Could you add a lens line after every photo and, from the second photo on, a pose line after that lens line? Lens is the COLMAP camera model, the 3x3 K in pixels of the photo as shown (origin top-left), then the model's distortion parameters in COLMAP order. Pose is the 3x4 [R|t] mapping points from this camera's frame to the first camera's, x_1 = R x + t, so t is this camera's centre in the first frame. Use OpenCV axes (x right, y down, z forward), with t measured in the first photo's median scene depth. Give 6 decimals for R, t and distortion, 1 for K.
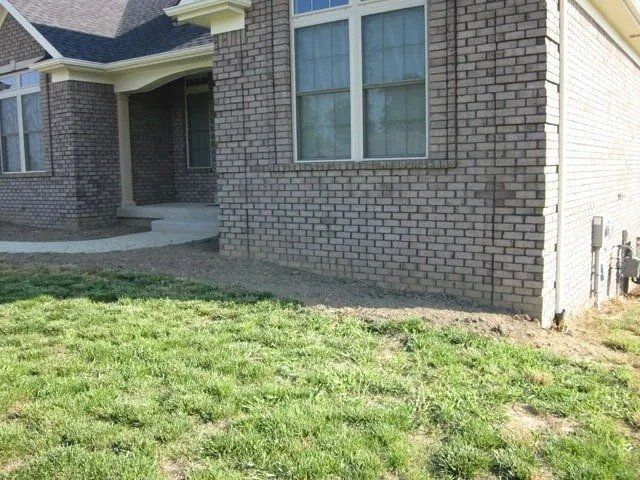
lens RADIAL K [[662.9, 0, 318.6], [0, 662.9, 238.4], [0, 0, 1]] dist [-0.092304, 0.000000]
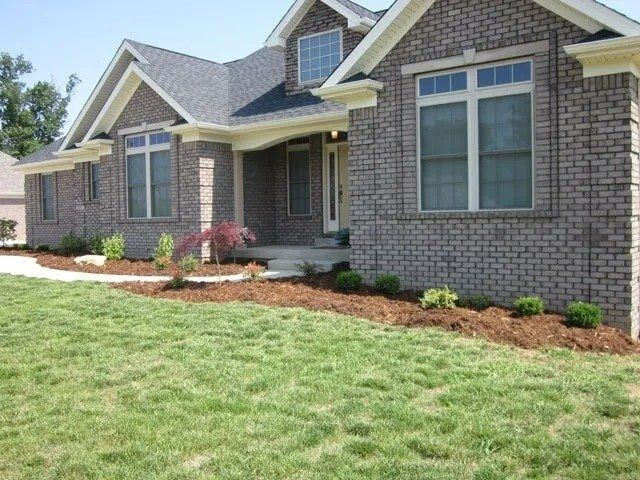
lens RADIAL K [[662.9, 0, 302.0], [0, 662.9, 227.3], [0, 0, 1]] dist [-0.092304, 0.000000]
pose [[0.997957, 0.004463, -0.063738, -0.198212], [-0.009986, 0.996193, -0.086596, 0.026841], [0.063109, 0.087056, 0.994202, -0.283855]]
